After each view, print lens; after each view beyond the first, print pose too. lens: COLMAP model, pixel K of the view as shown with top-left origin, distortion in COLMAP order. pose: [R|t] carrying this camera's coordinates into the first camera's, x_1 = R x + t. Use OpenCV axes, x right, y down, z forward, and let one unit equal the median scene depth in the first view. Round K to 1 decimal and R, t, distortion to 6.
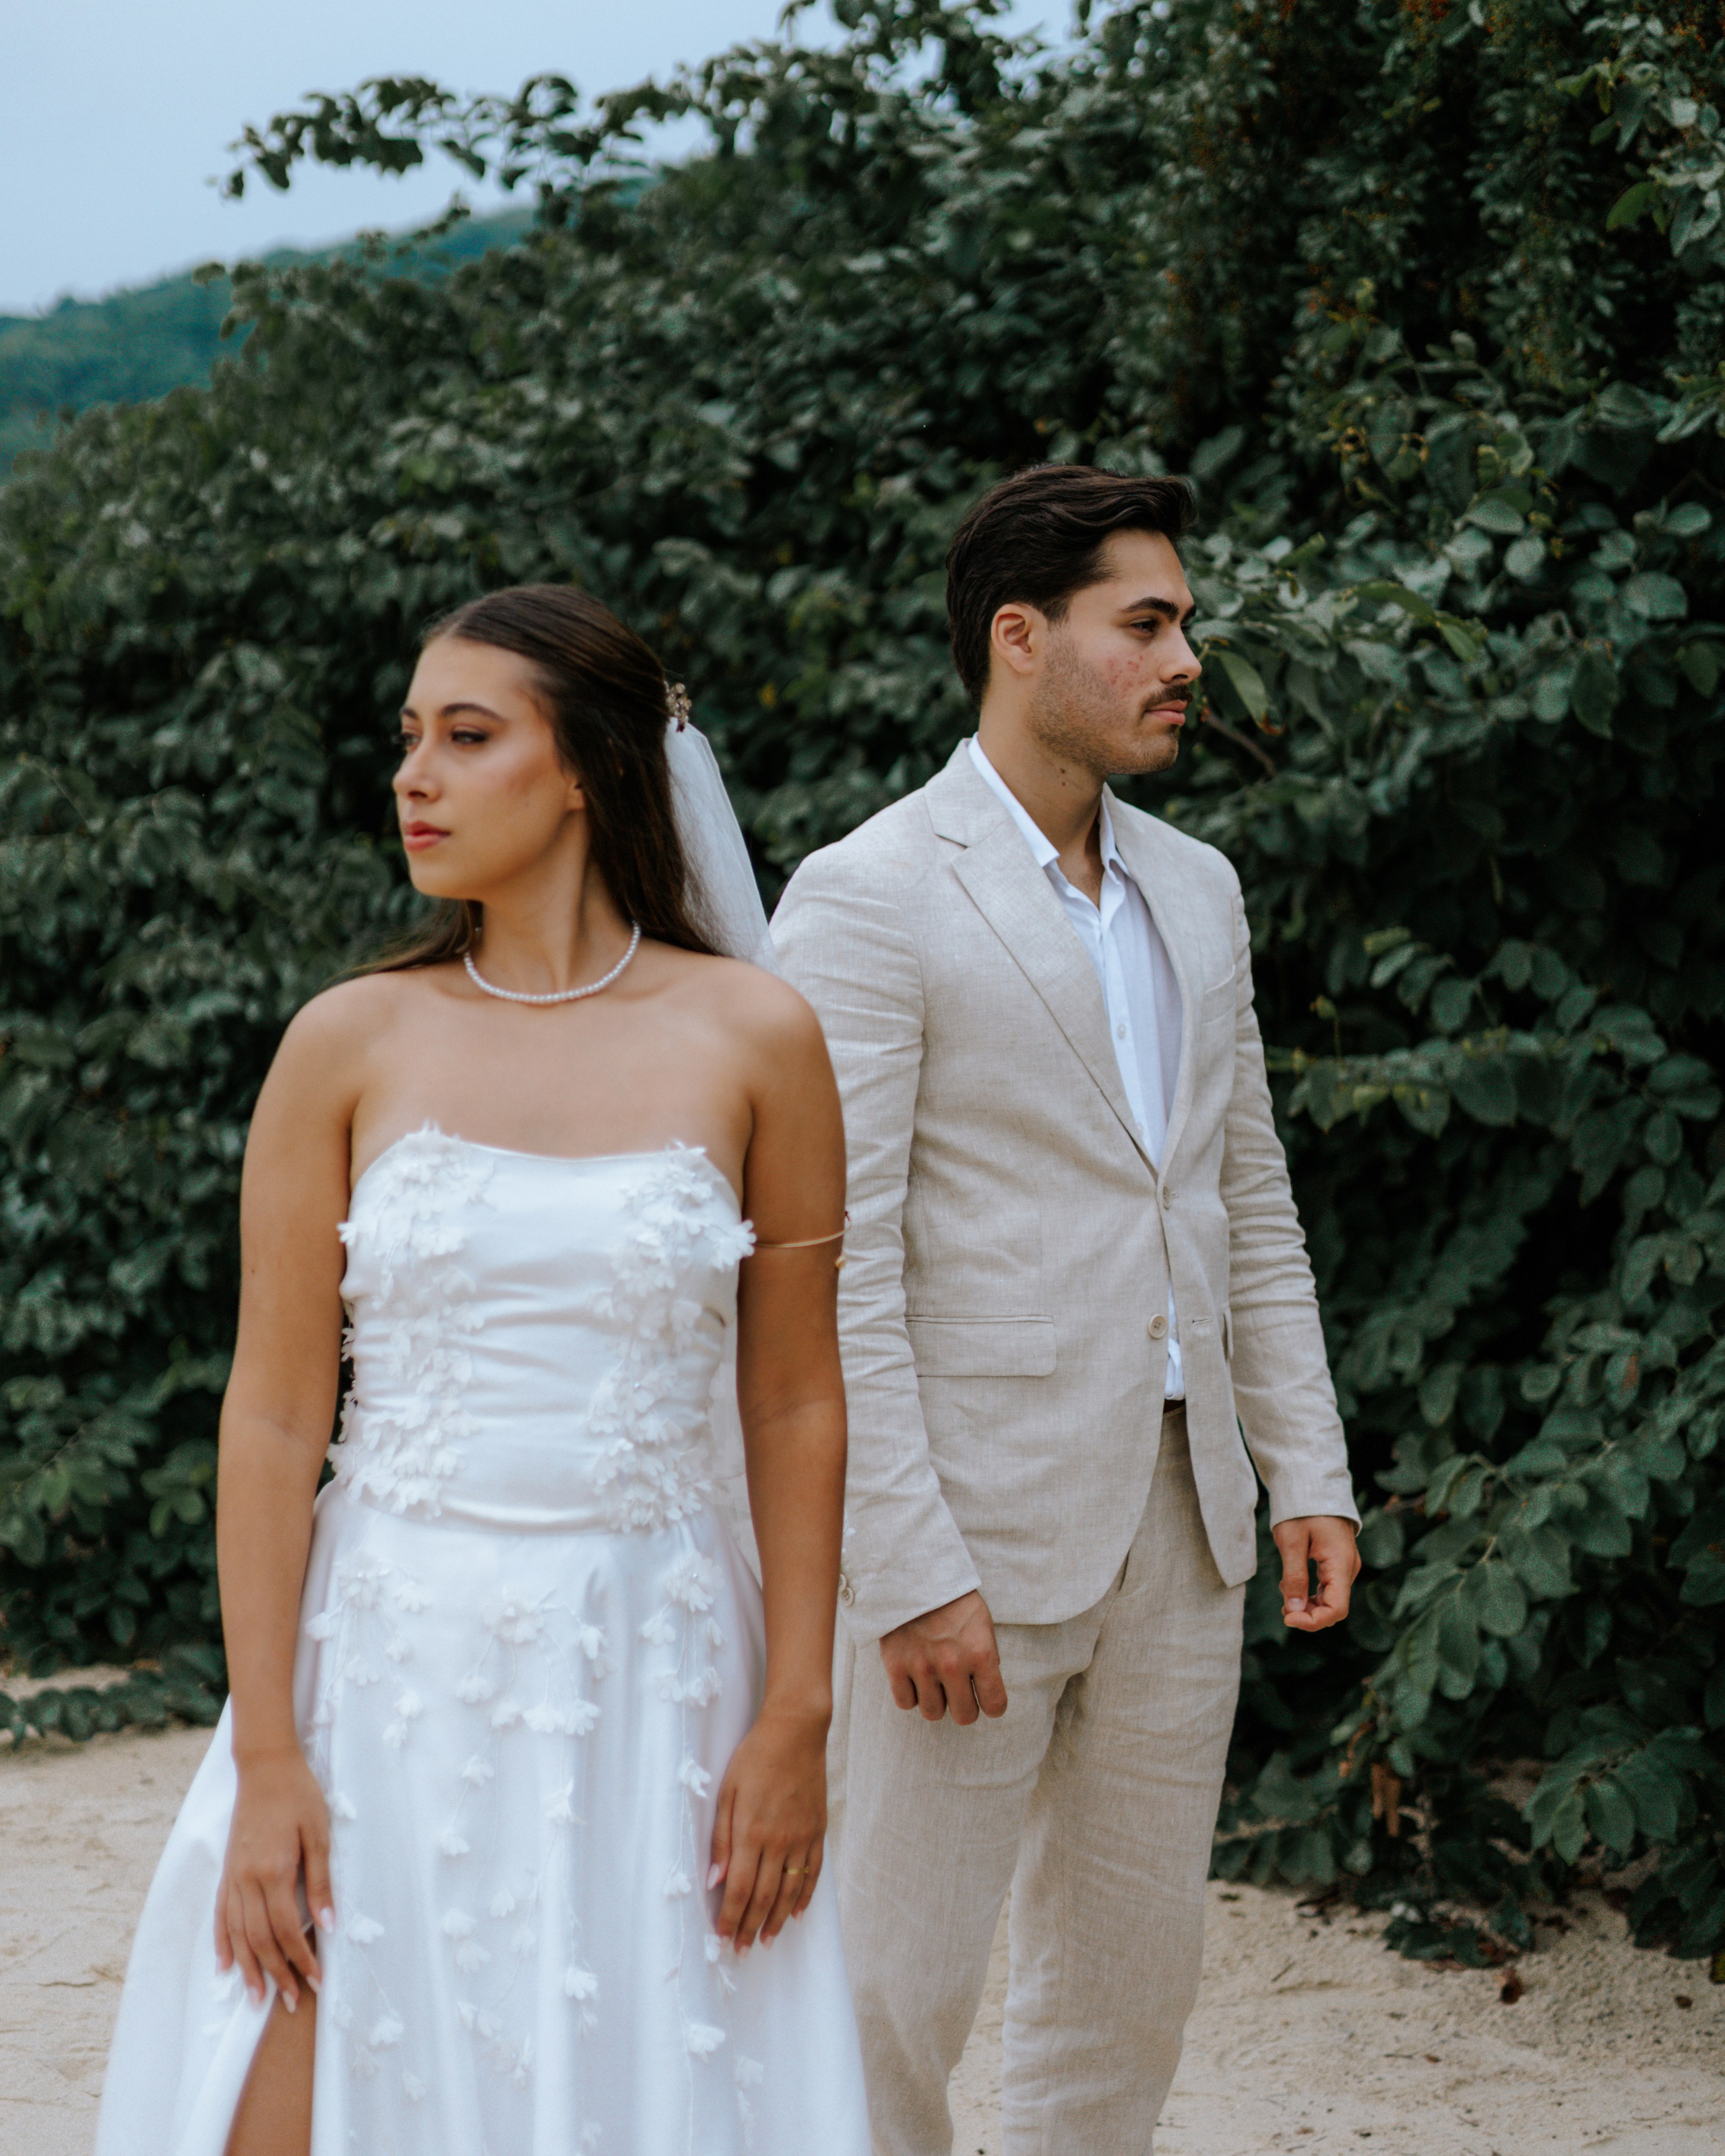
lens RADIAL K [[2371.8, 0, 746.0], [0, 2371.8, 1077.4], [0, 0, 1]] dist [0.031335, -0.012601]
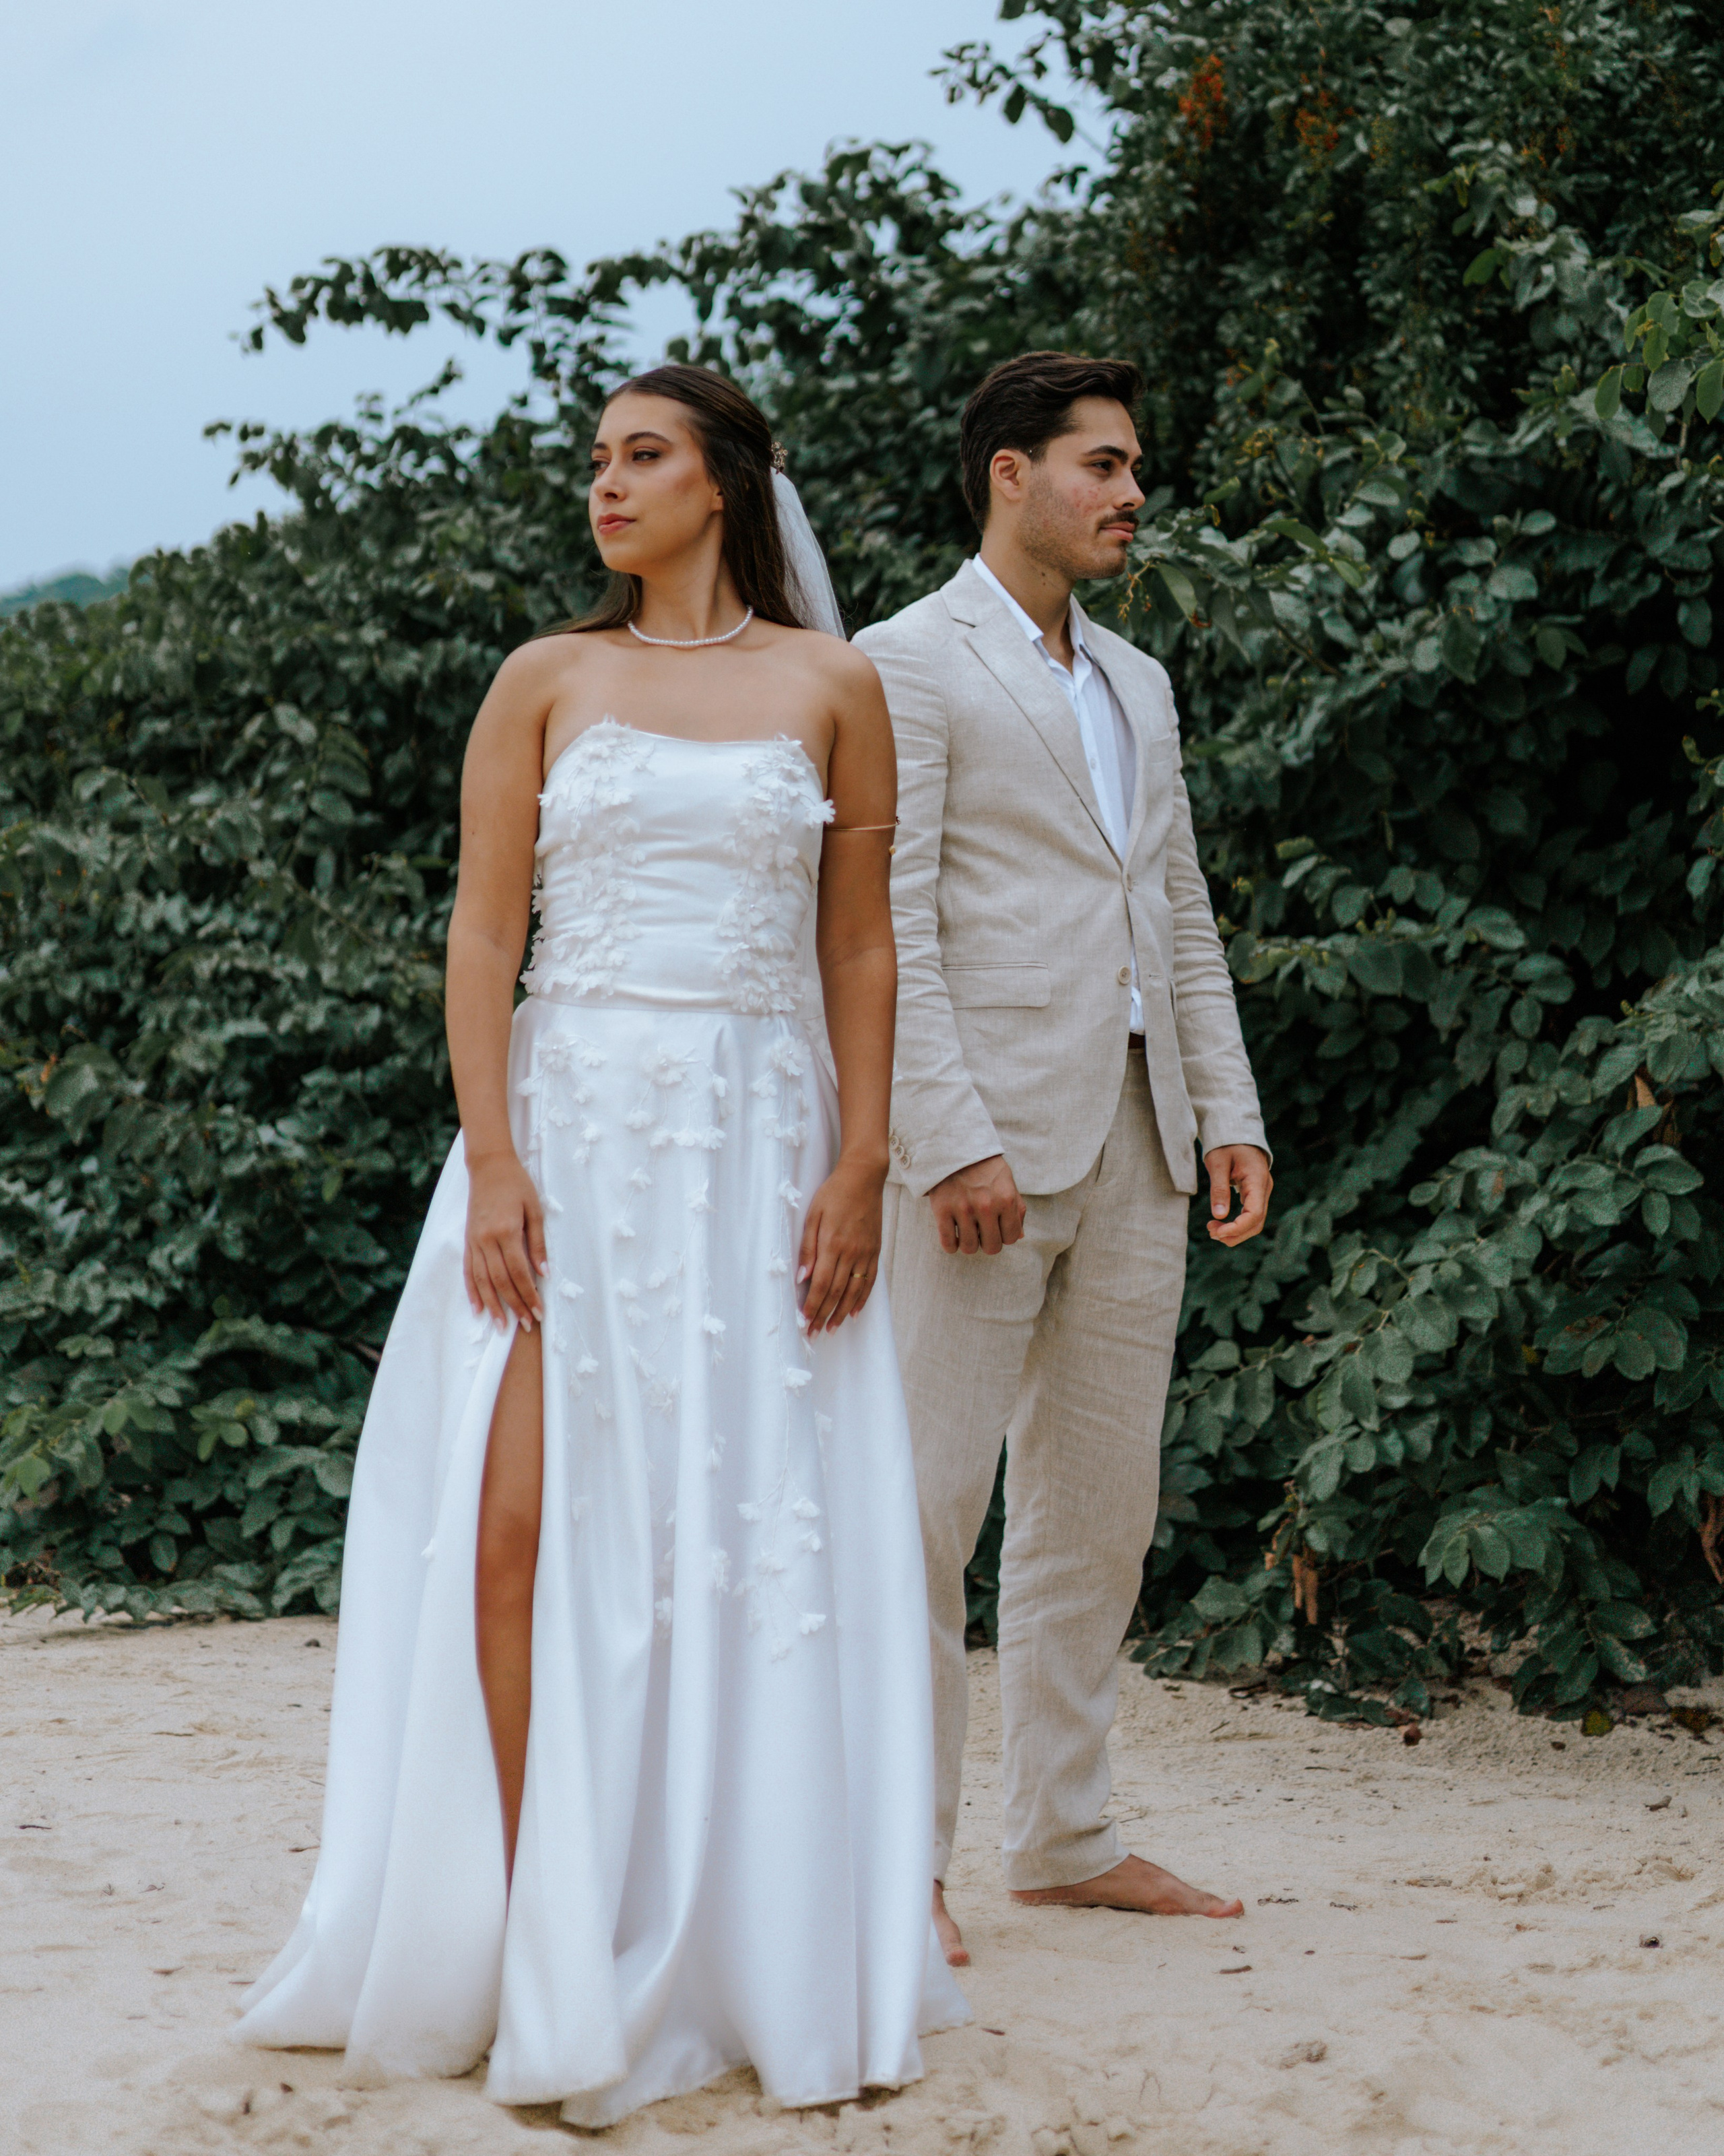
lens RADIAL K [[2371.5, 0, 745.5], [0, 2371.5, 1077.4], [0, 0, 1]] dist [0.031335, -0.012601]
pose [[0.999587, 0.009675, 0.027068, -0.038710], [-0.007181, 0.995847, -0.090754, 0.158970], [-0.027834, 0.090522, 0.995505, -0.171817]]
